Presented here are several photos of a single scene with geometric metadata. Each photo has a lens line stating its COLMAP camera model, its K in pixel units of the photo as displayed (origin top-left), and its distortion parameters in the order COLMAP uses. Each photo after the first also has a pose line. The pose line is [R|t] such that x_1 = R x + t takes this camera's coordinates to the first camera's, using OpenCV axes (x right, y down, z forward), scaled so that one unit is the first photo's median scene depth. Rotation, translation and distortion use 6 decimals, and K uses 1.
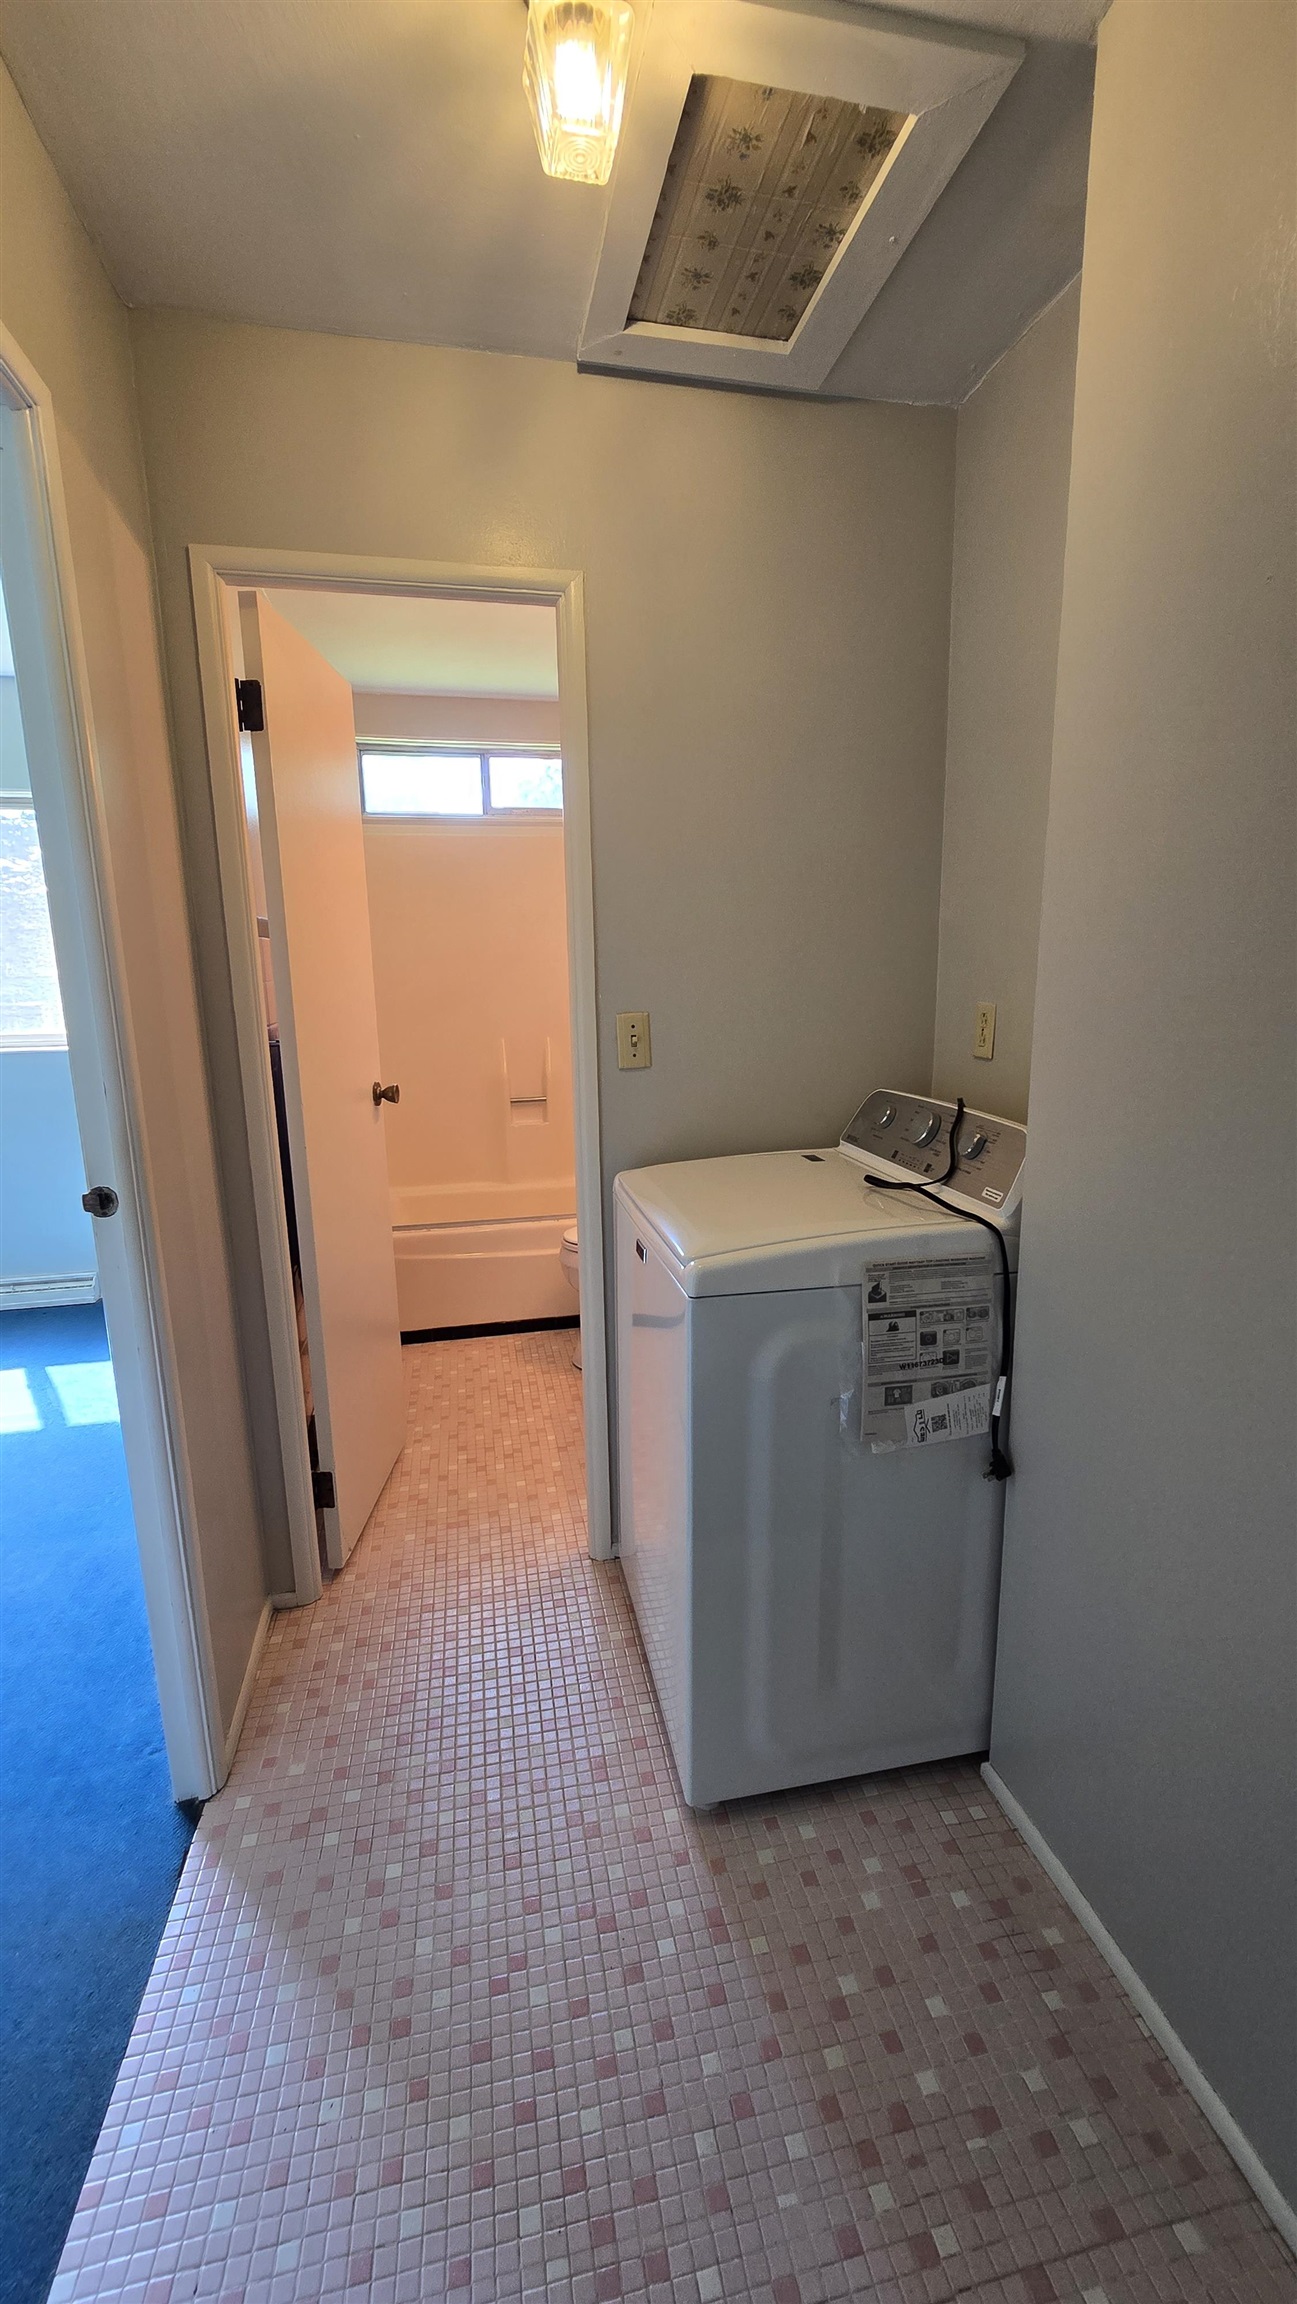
lens RADIAL K [[962.5, 0, 654.0], [0, 962.5, 1159.6], [0, 0, 1]] dist [0.028086, -0.000185]
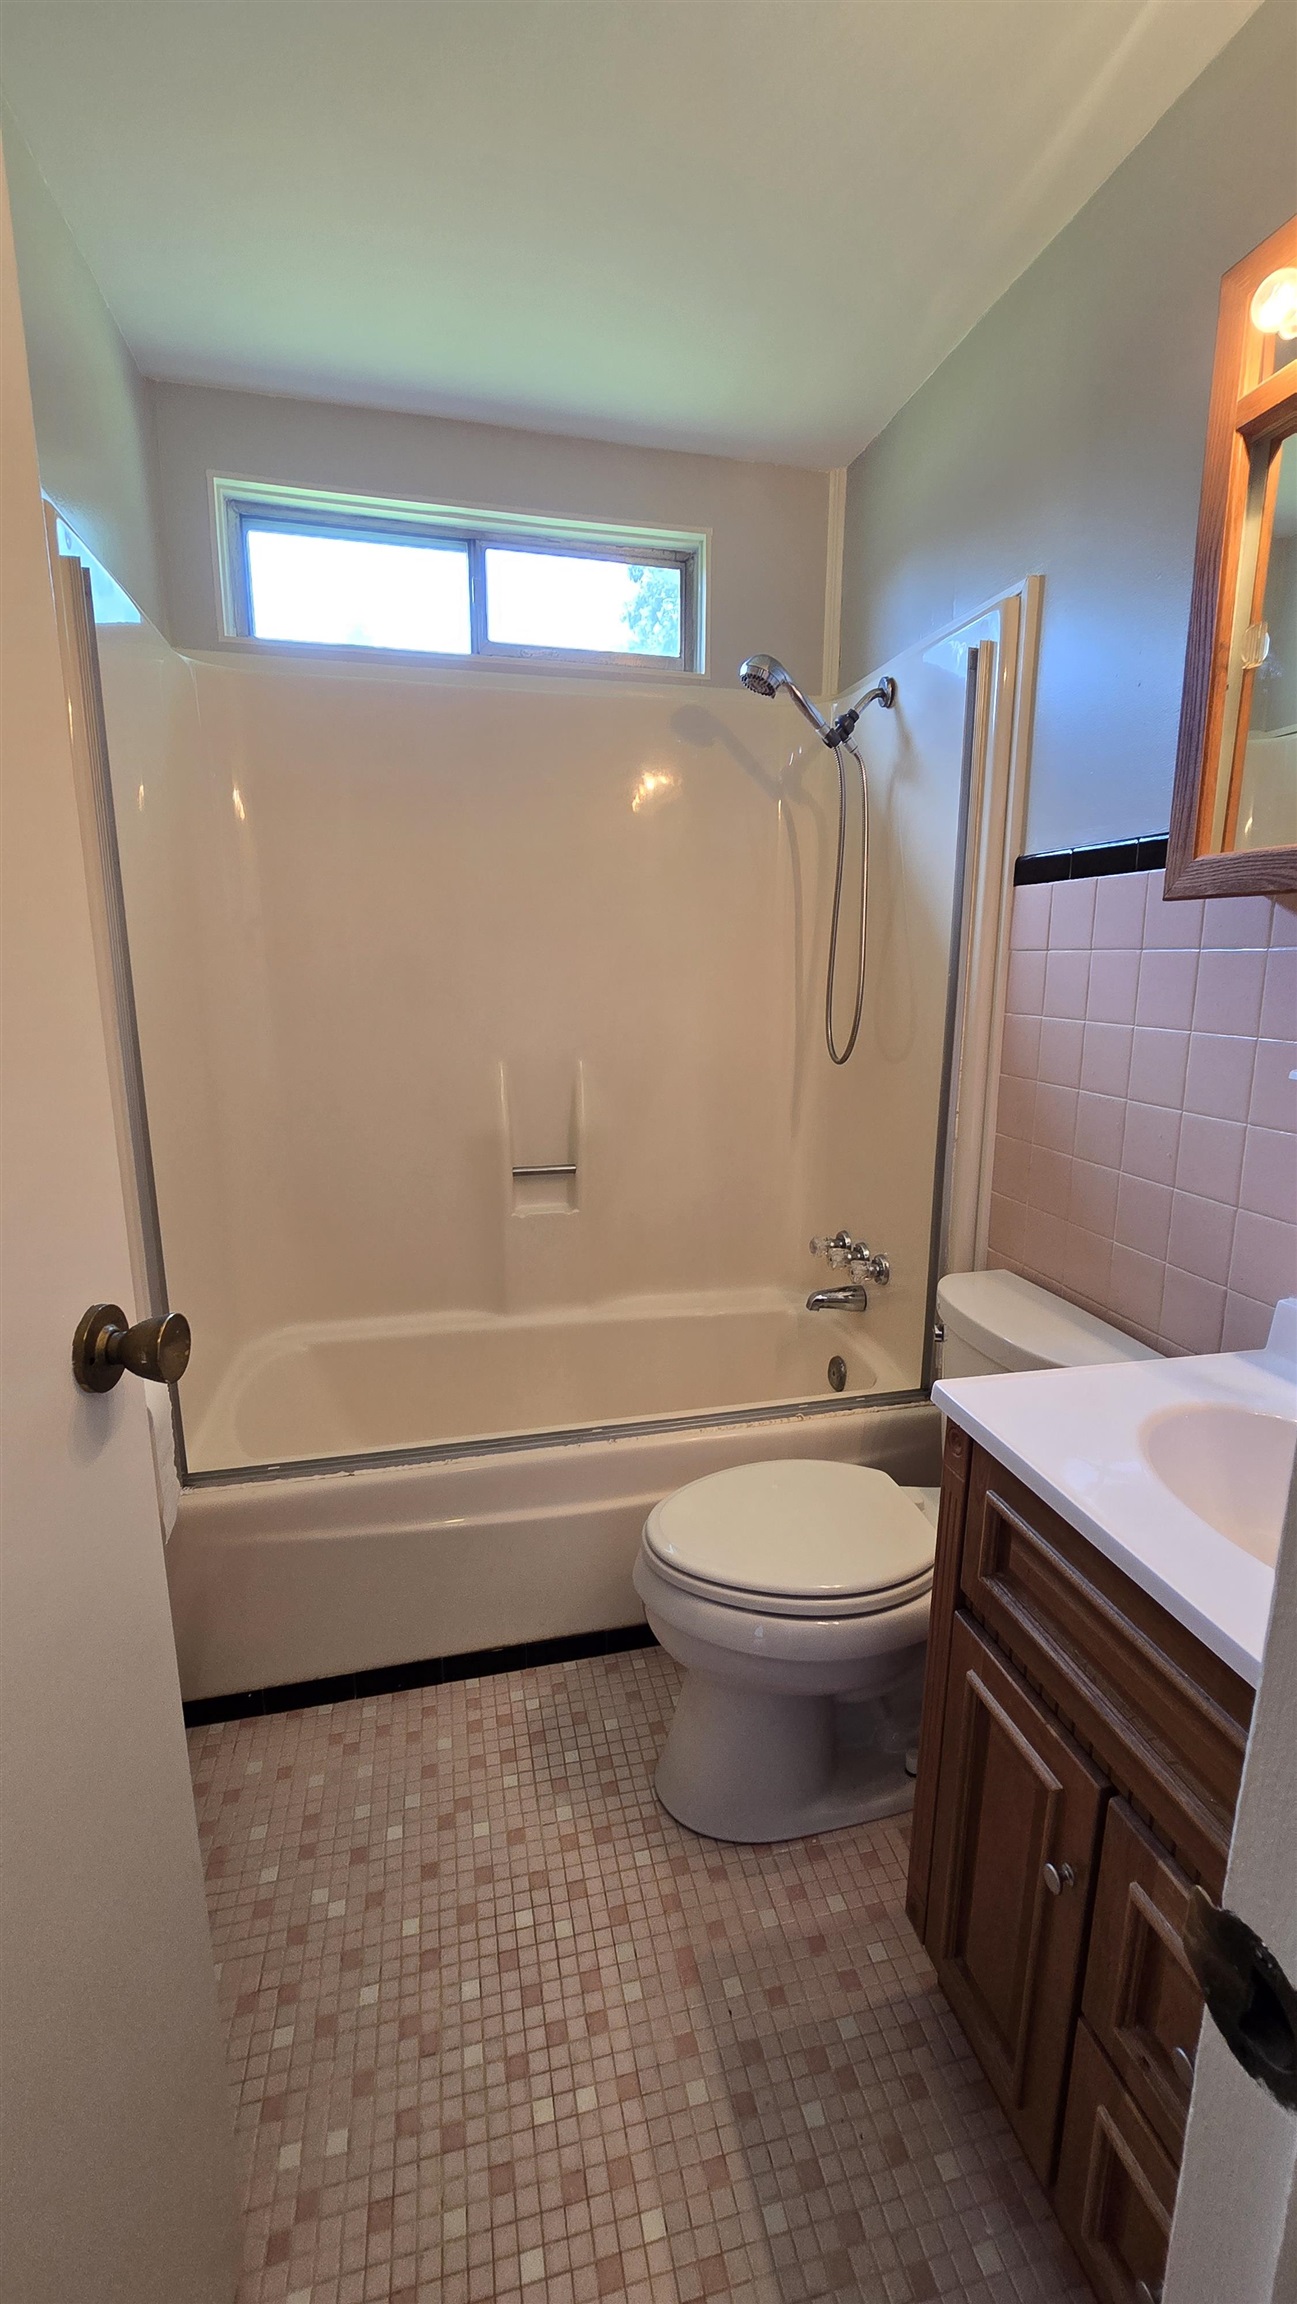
lens RADIAL K [[962.5, 0, 654.4], [0, 962.5, 1151.2], [0, 0, 1]] dist [0.028086, -0.000185]
pose [[0.999399, 0.013556, 0.031911, -0.087845], [-0.013584, 0.999908, 0.000650, -0.079094], [-0.031899, -0.001083, 0.999491, 0.450209]]
